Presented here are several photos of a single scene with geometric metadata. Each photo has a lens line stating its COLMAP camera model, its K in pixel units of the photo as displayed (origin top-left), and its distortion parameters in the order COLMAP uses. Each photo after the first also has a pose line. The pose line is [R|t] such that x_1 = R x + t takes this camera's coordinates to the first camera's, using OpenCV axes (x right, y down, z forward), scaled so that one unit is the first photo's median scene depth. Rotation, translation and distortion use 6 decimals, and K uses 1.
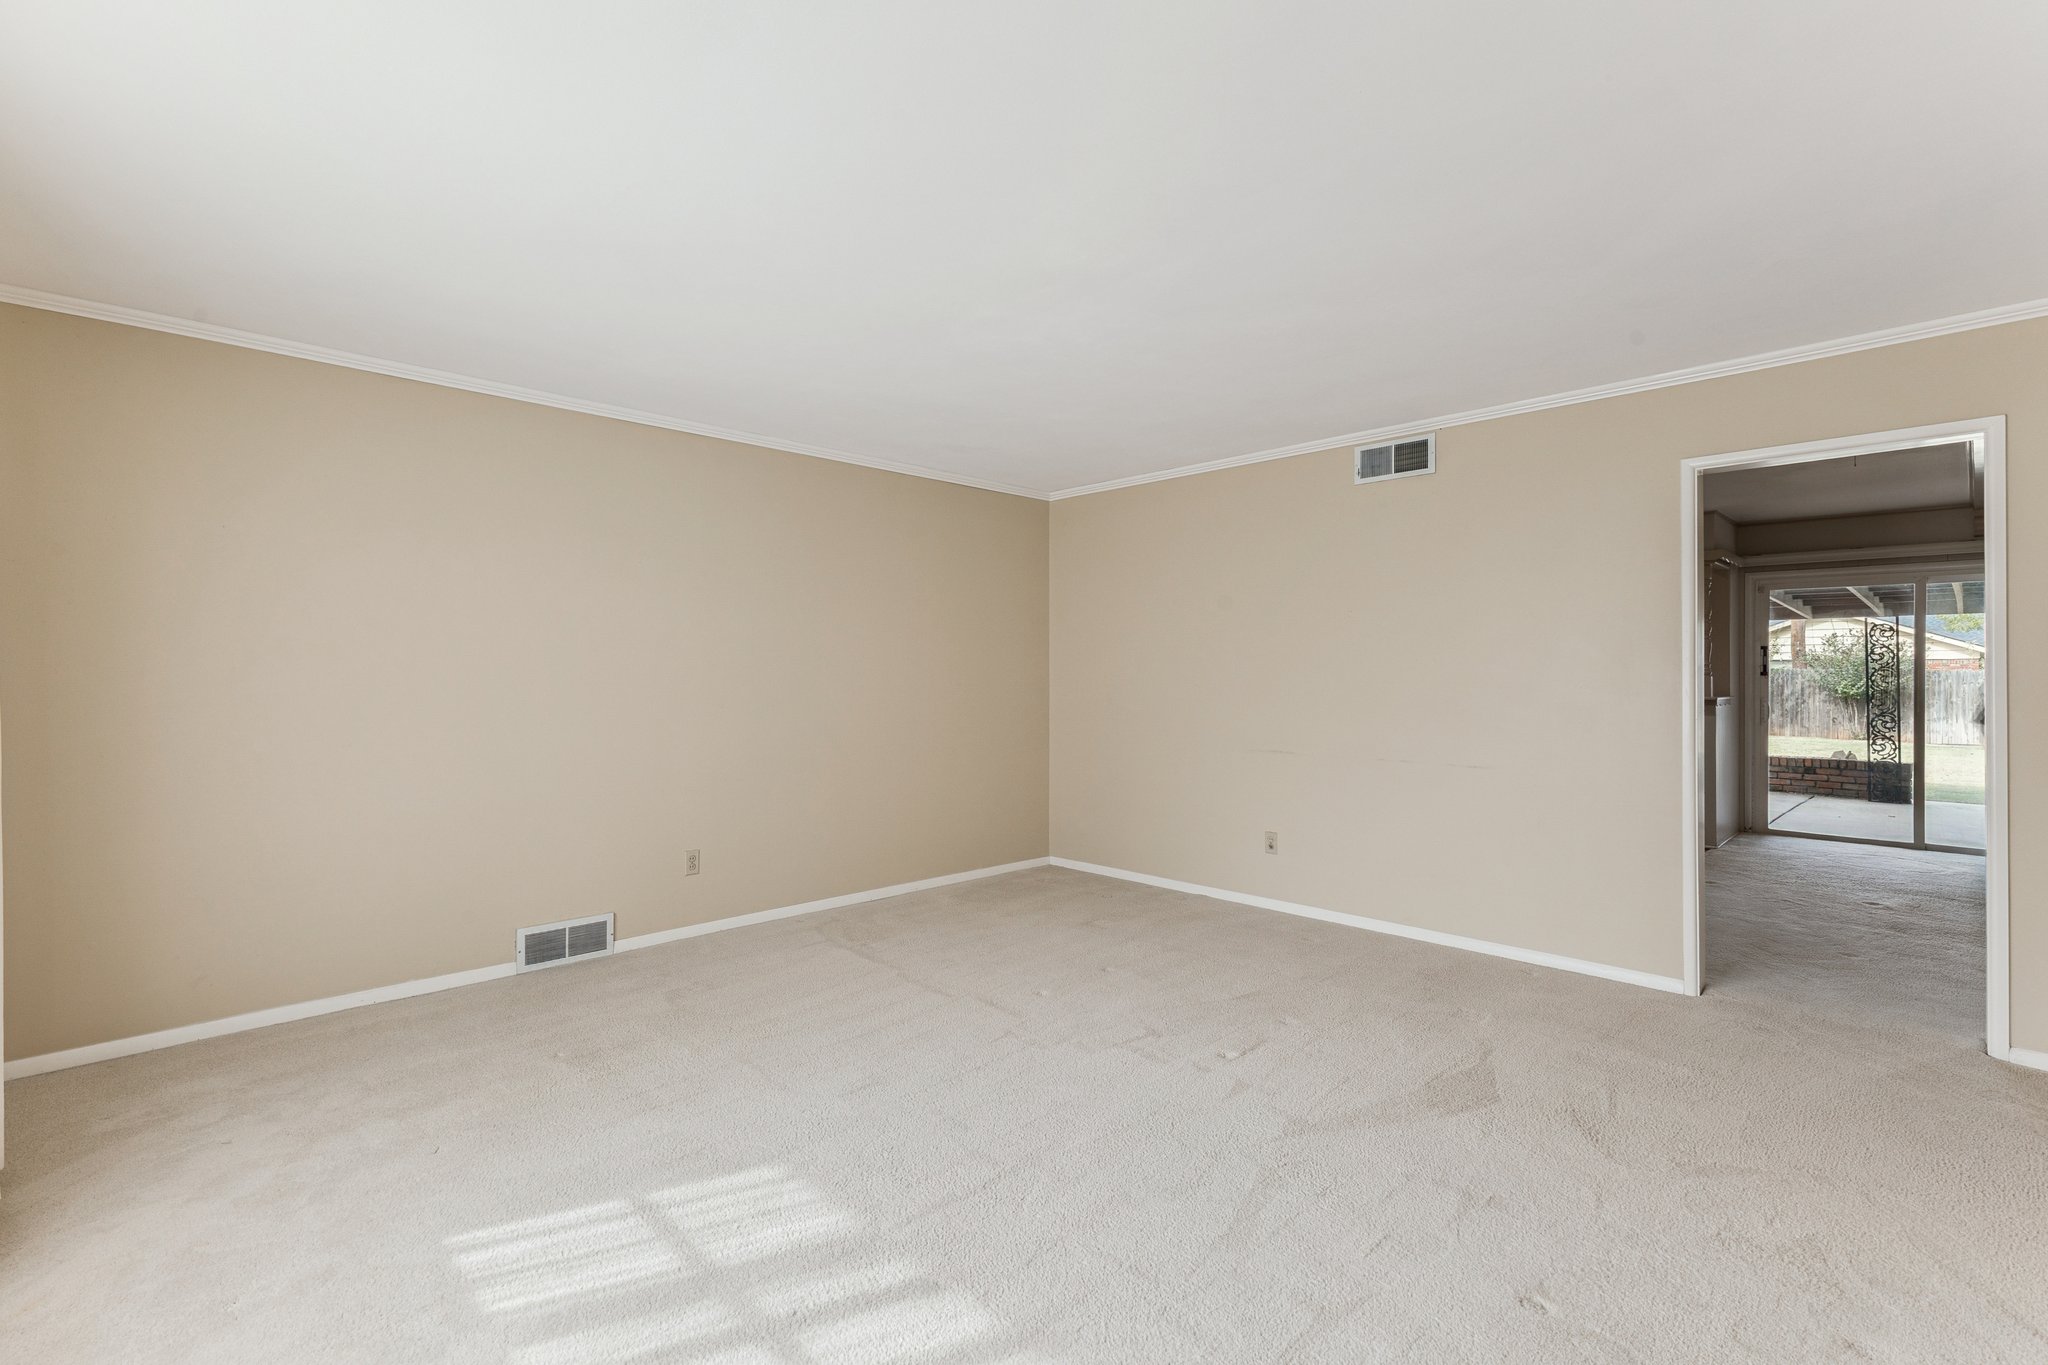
lens RADIAL K [[936.3, 0, 1027.5], [0, 936.3, 666.6], [0, 0, 1]] dist [0.000885, -0.000711]
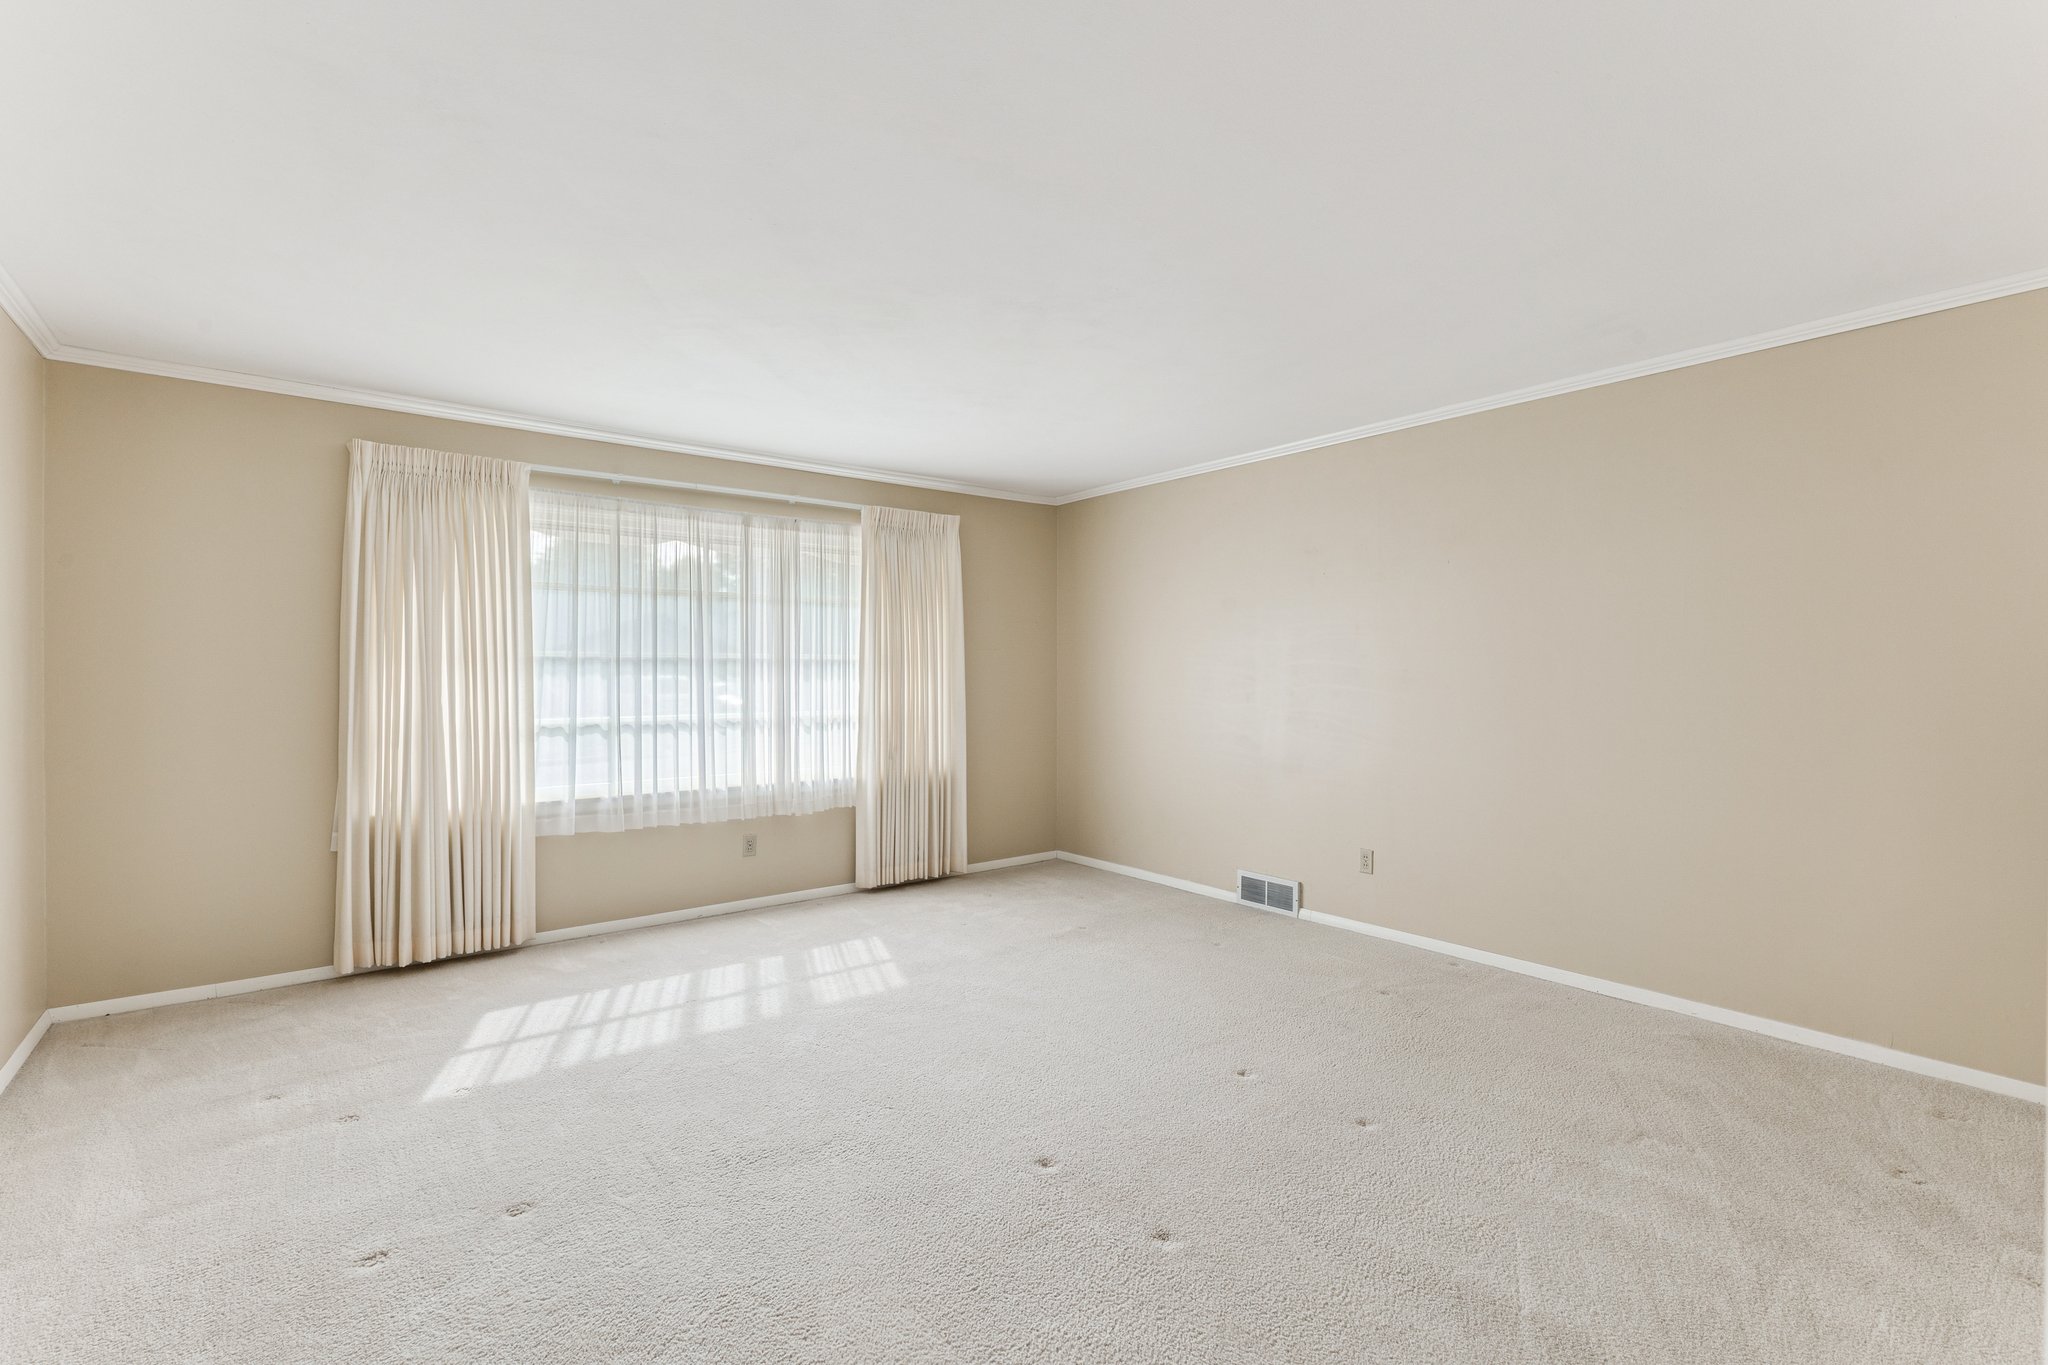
lens RADIAL K [[919.5, 0, 1025.7], [0, 919.5, 673.9], [0, 0, 1]] dist [0.002993, -0.000289]
pose [[-0.117356, 0.001467, -0.993089, 1.353900], [0.002399, 0.999996, 0.001193, 0.006136], [0.993087, -0.002243, -0.117359, 1.496026]]
